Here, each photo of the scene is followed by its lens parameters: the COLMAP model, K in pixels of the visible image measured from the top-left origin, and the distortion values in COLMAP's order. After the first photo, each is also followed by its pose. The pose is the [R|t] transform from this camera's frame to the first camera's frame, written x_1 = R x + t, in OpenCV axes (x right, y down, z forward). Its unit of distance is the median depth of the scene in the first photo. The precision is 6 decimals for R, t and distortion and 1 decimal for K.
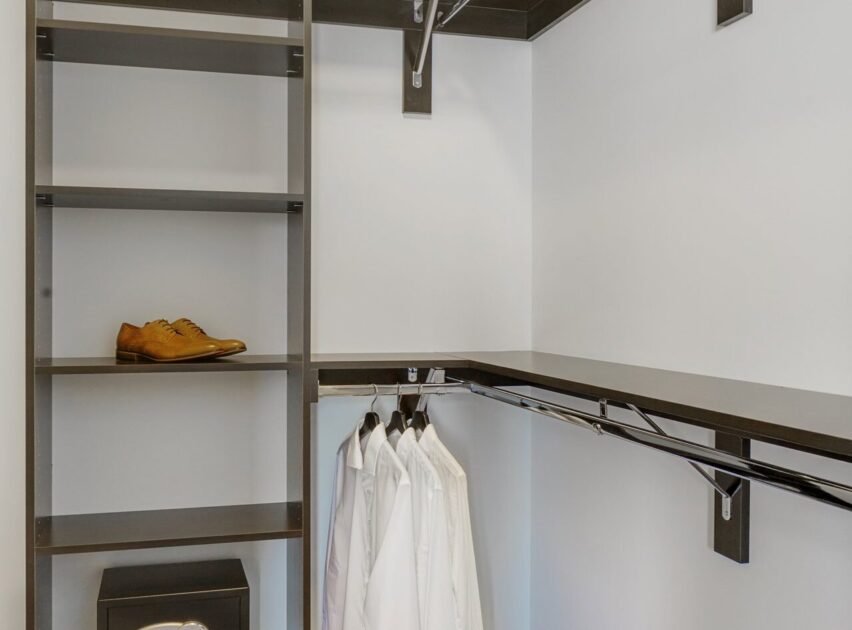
lens RADIAL K [[457.8, 0, 423.0], [0, 457.8, 252.9], [0, 0, 1]] dist [-0.005995, 0.000111]
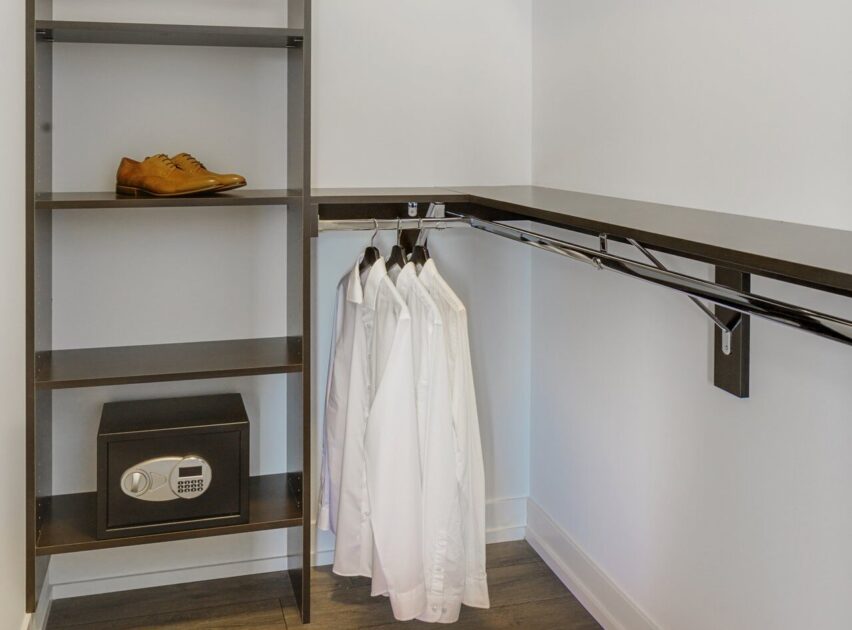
lens RADIAL K [[457.8, 0, 423.0], [0, 457.8, 252.9], [0, 0, 1]] dist [-0.005995, 0.000111]
pose [[1.000000, 0.000027, 0.000000, 0.000005], [-0.000027, 0.999991, 0.004342, 0.358029], [0.000000, -0.004342, 0.999991, -0.000764]]
